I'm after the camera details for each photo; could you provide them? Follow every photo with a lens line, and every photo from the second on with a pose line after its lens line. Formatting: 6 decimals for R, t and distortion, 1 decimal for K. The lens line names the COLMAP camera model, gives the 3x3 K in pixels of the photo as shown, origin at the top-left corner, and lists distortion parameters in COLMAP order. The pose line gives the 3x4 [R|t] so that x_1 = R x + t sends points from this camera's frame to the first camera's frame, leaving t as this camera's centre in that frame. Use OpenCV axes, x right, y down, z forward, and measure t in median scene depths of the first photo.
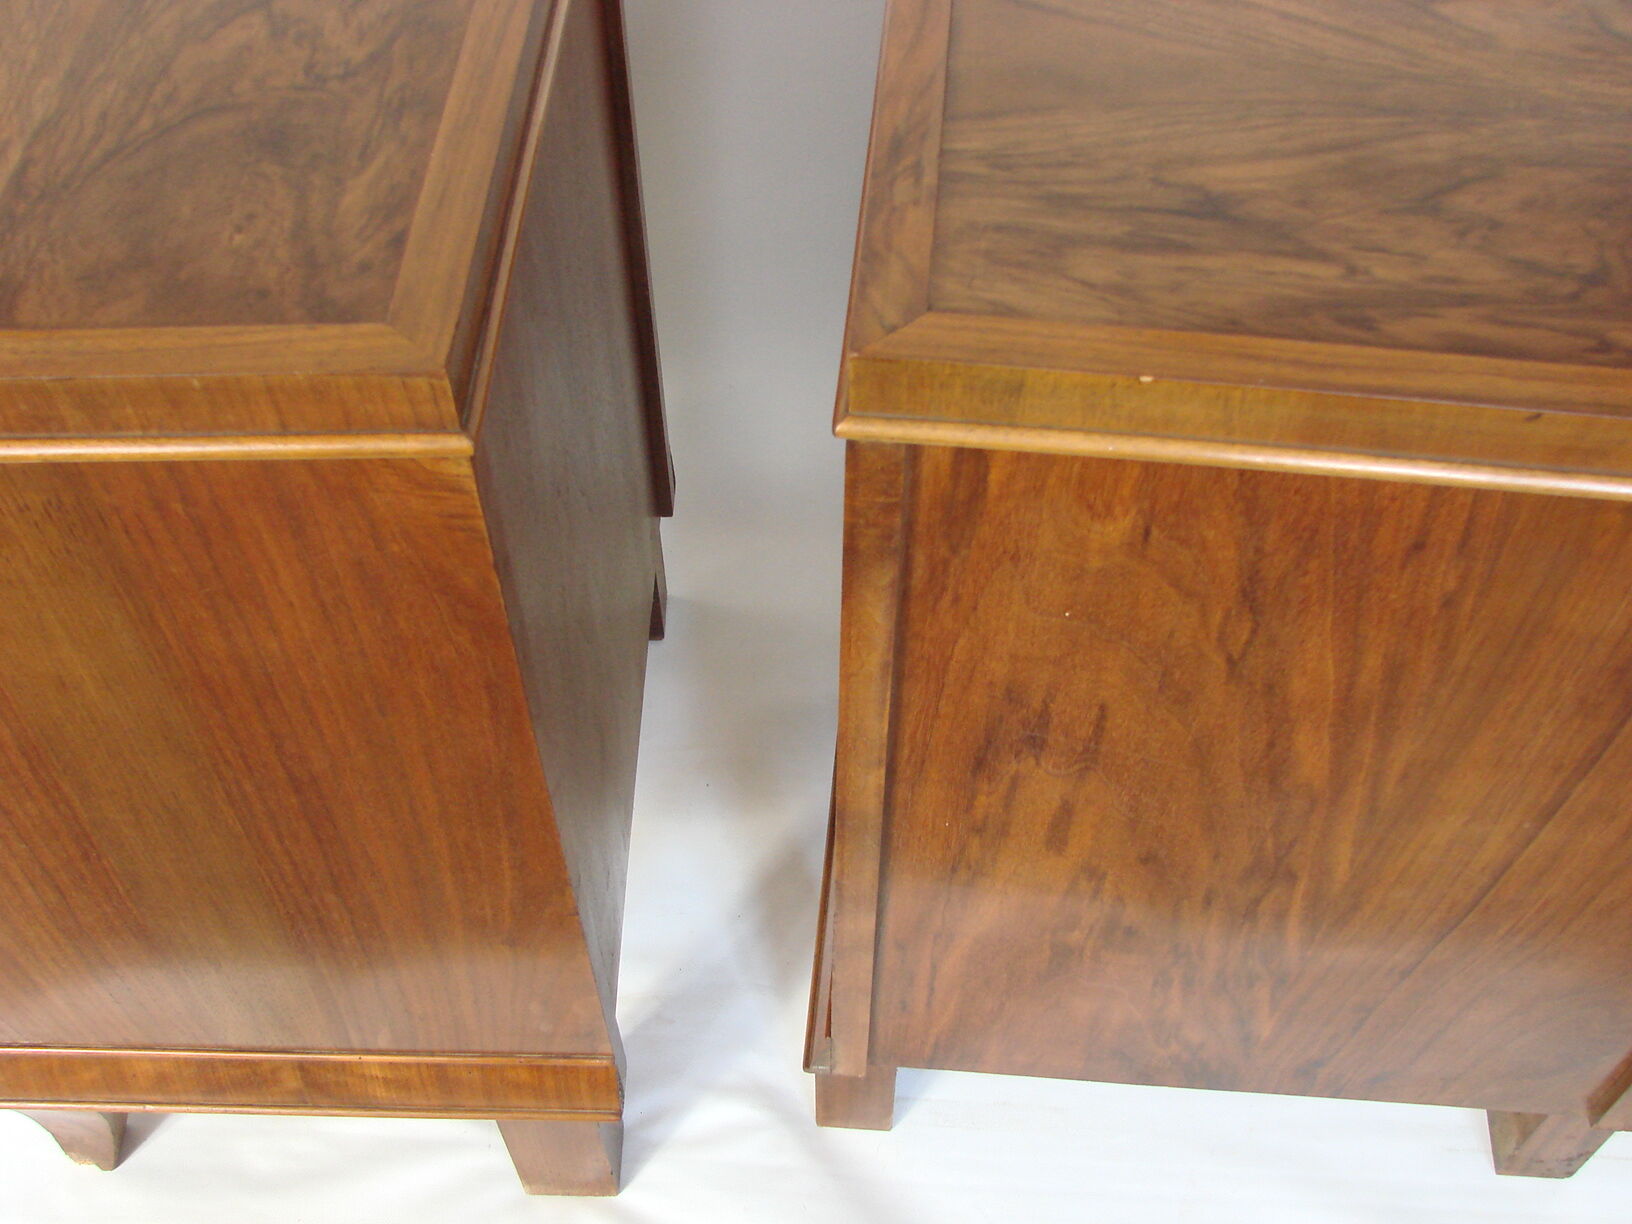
lens RADIAL K [[1745.0, 0, 816.0], [0, 1745.0, 612.0], [0, 0, 1]] dist [-0.219249, 0.260036]
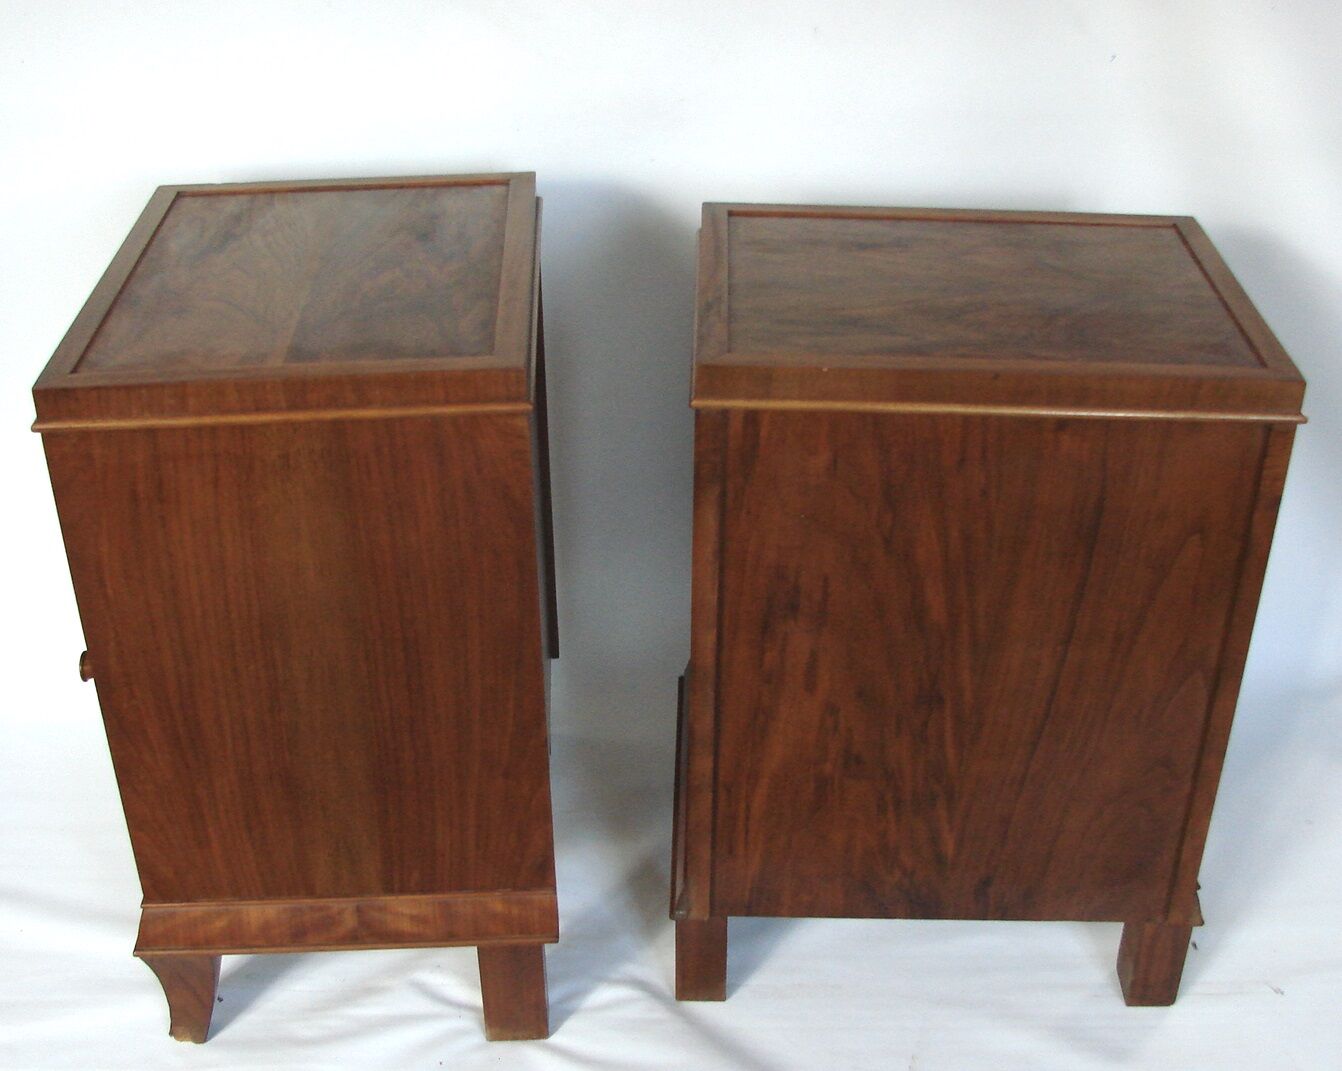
lens RADIAL K [[1709.0, 0, 671.0], [0, 1709.0, 535.5], [0, 0, 1]] dist [-0.245339, -0.004683]
pose [[0.997955, -0.029925, 0.056489, -0.124684], [0.047723, 0.936701, -0.346863, 0.707765], [-0.042534, 0.348850, 0.936213, -0.870012]]
